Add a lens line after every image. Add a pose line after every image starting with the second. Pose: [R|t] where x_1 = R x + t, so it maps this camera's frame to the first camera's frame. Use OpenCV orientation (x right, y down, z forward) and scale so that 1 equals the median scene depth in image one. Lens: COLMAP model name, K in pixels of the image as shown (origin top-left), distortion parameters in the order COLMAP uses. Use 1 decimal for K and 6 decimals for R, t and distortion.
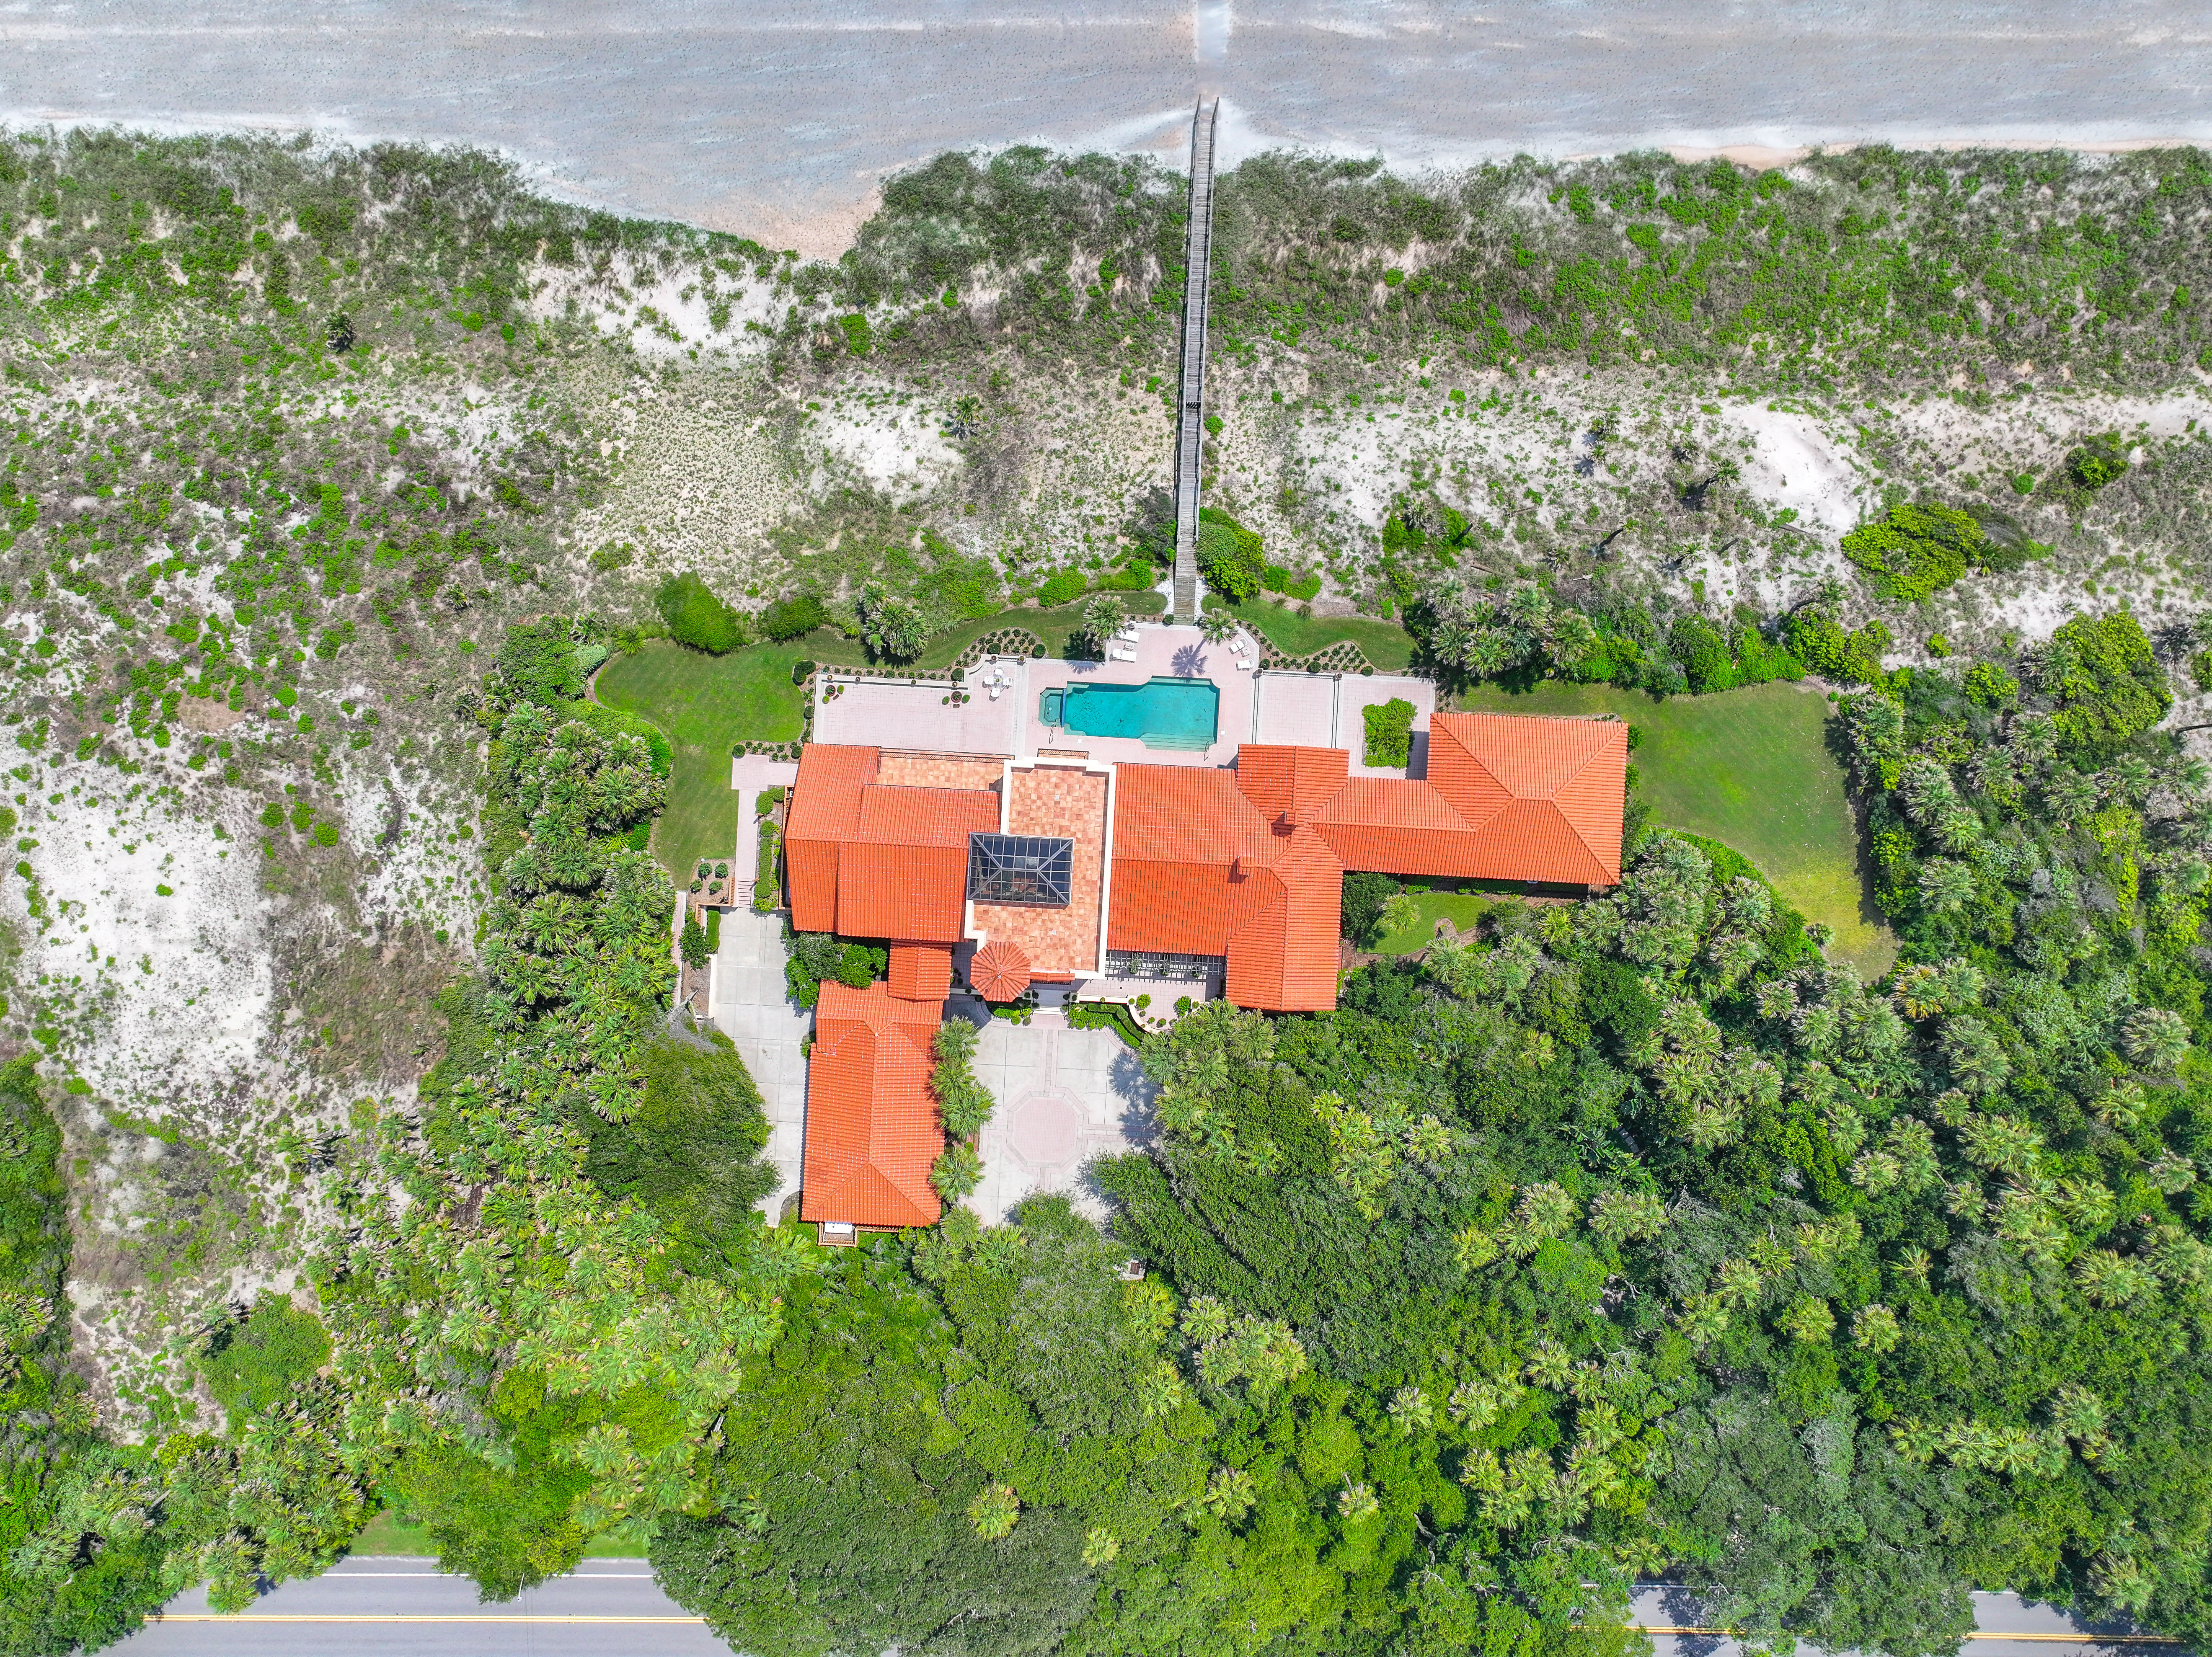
lens RADIAL K [[1566.6, 0, 1108.6], [0, 1566.6, 825.1], [0, 0, 1]] dist [0.010852, 0.004138]
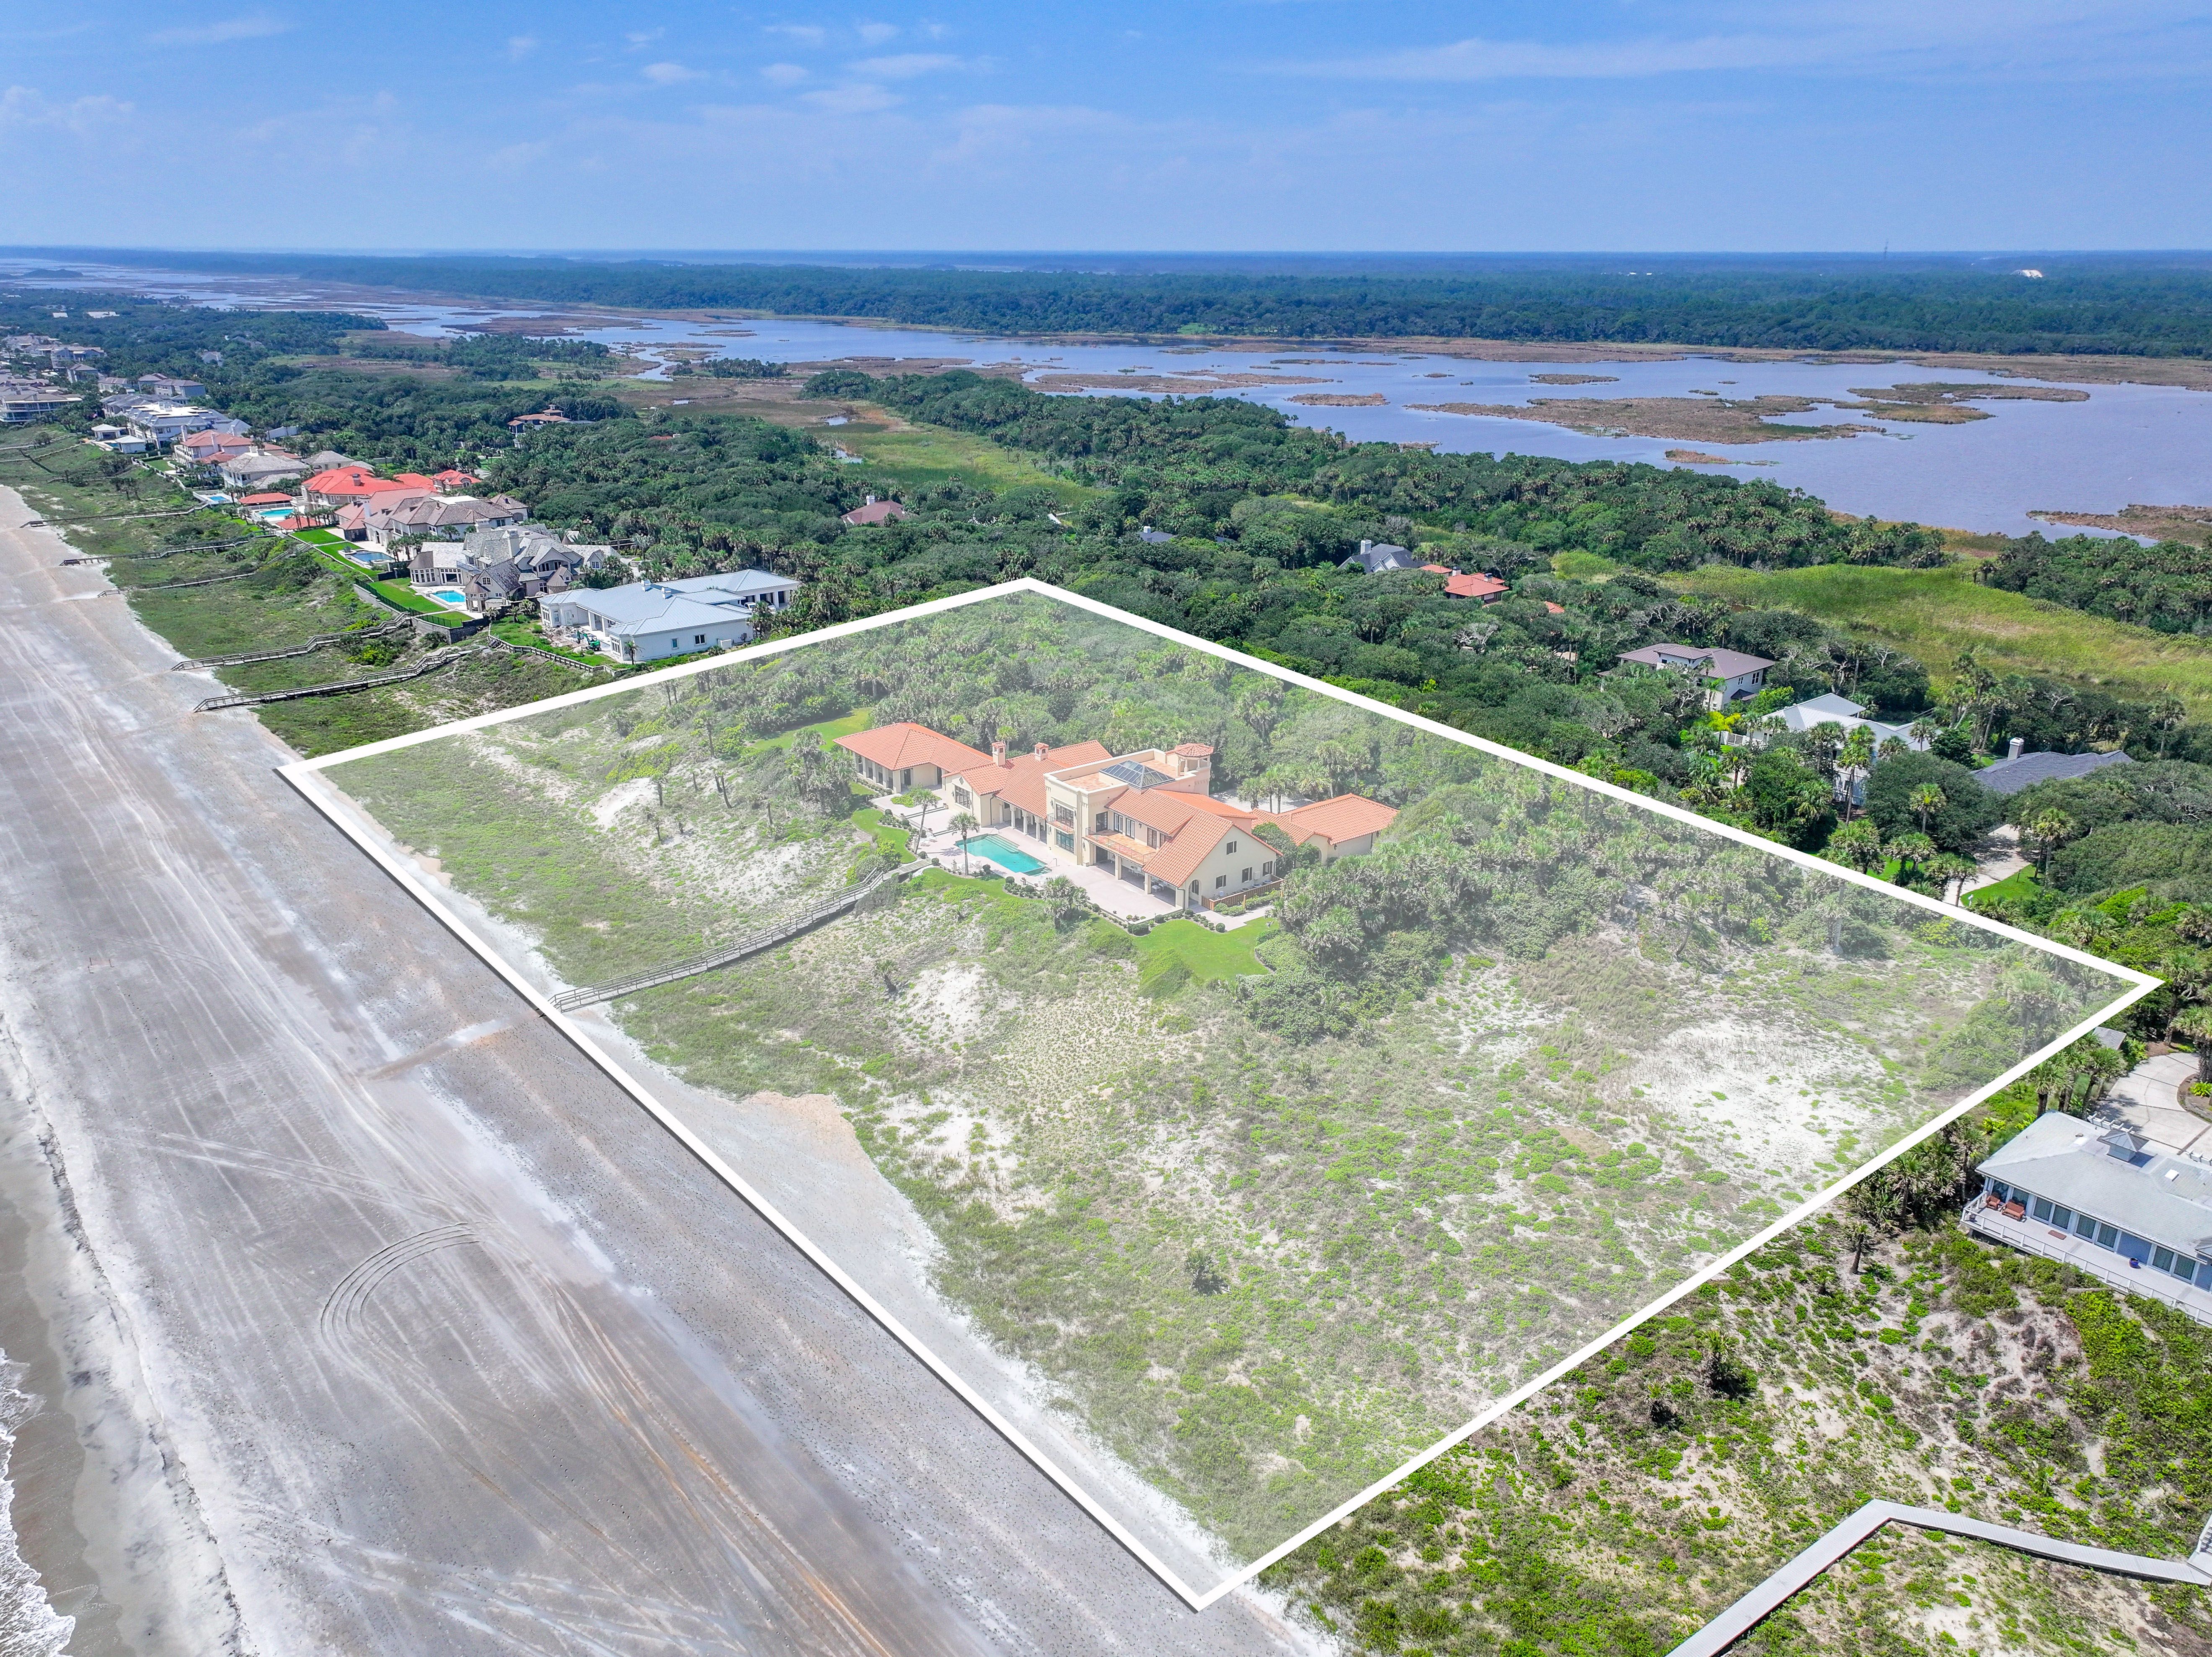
lens RADIAL K [[1566.6, 0, 1112.0], [0, 1566.6, 831.0], [0, 0, 1]] dist [0.010852, 0.004138]
pose [[-0.653434, -0.262660, 0.709954, -0.996441], [0.756951, -0.235399, 0.609600, -0.815085], [0.007005, 0.935733, 0.352638, 0.467936]]
